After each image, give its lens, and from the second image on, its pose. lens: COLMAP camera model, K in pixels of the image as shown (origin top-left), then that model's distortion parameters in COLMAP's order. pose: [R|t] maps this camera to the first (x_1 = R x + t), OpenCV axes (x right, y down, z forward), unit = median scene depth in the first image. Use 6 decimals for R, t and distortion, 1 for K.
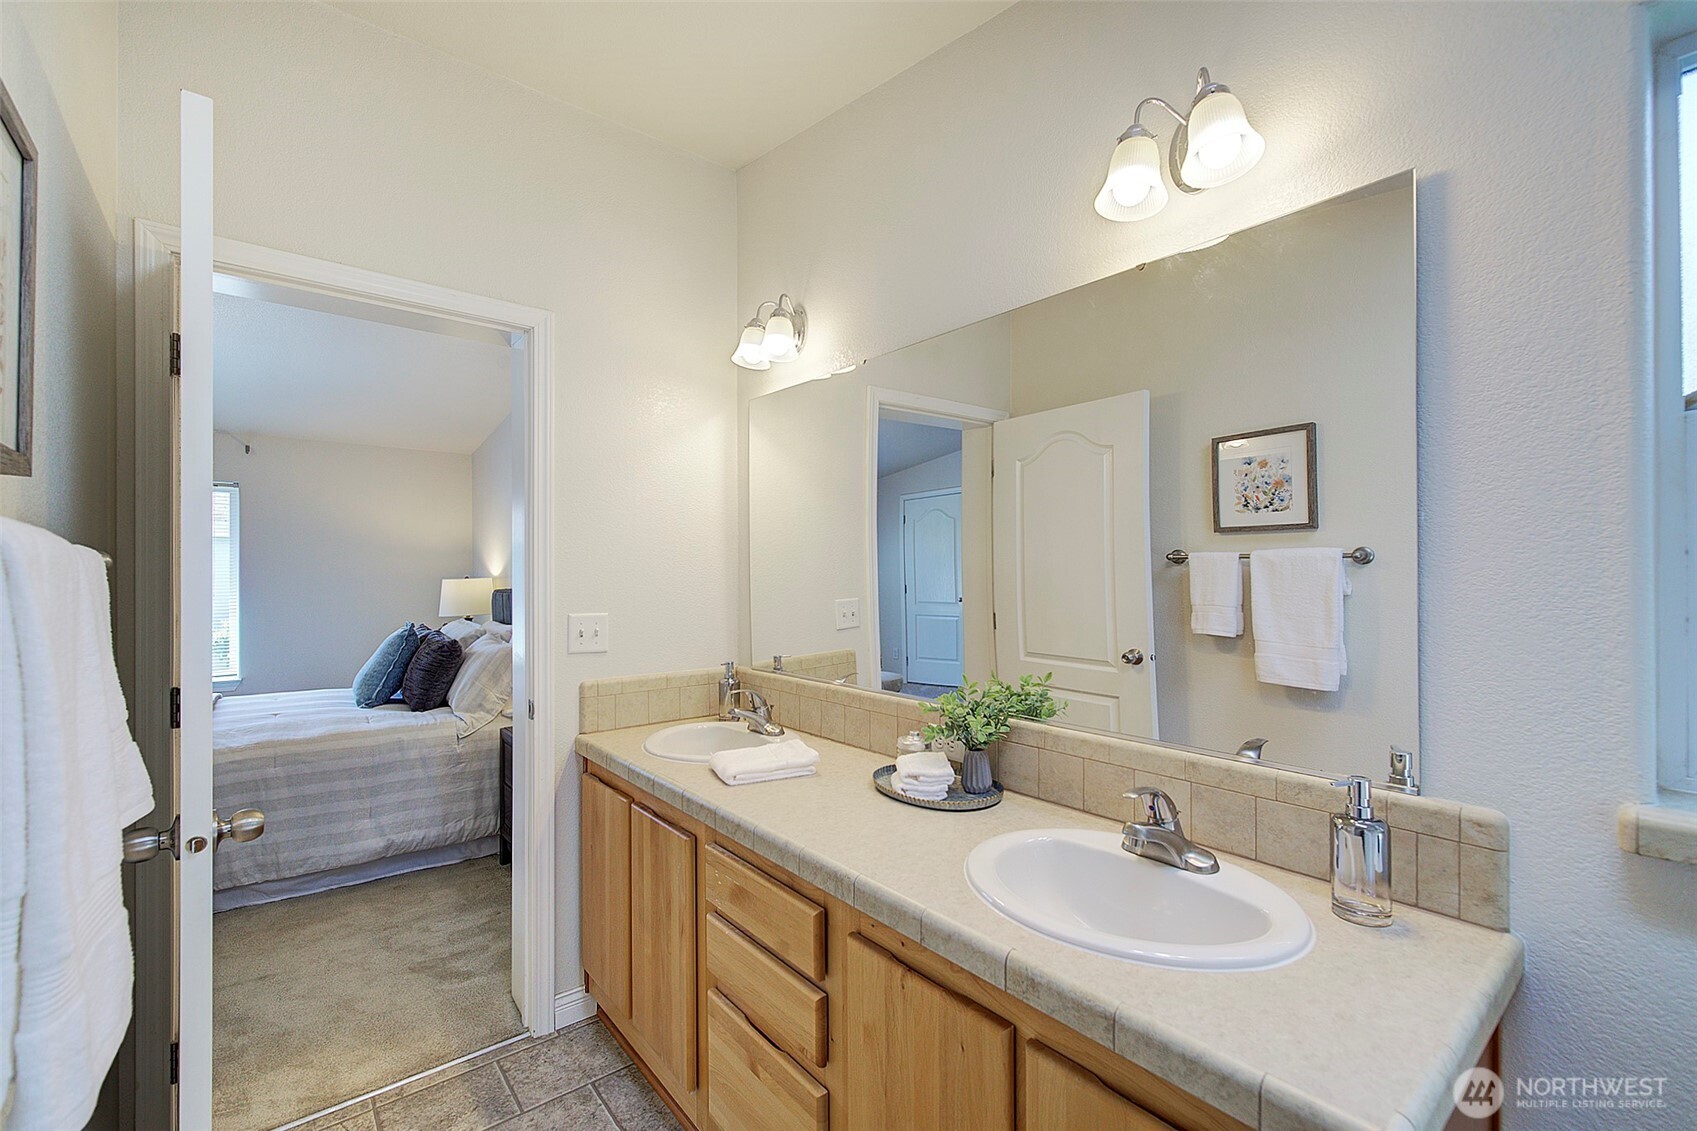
lens RADIAL K [[736.0, 0, 843.6], [0, 736.0, 567.4], [0, 0, 1]] dist [0.021837, 0.000225]
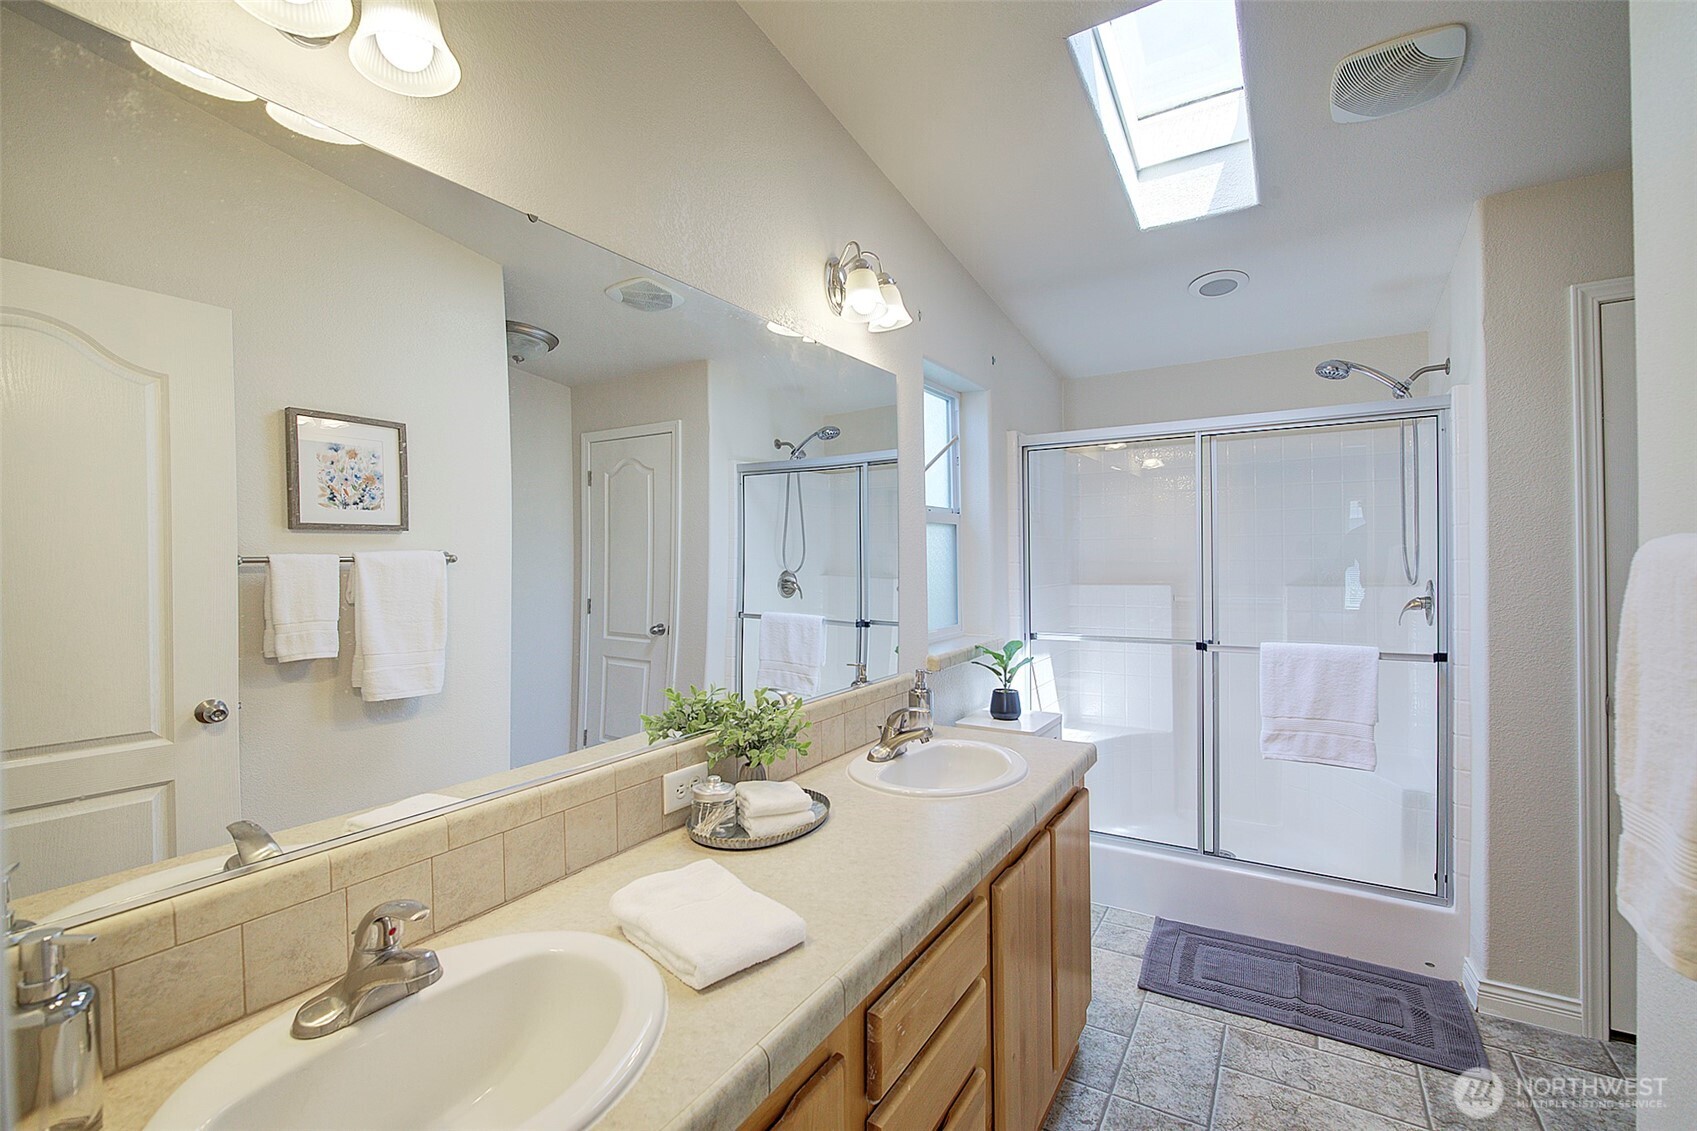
lens RADIAL K [[736.0, 0, 841.9], [0, 736.0, 563.6], [0, 0, 1]] dist [0.021837, 0.000225]
pose [[-0.332675, 0.009292, 0.942996, -0.457359], [0.013270, 0.999899, -0.005171, 0.002383], [-0.942948, 0.010793, -0.332765, 0.747298]]
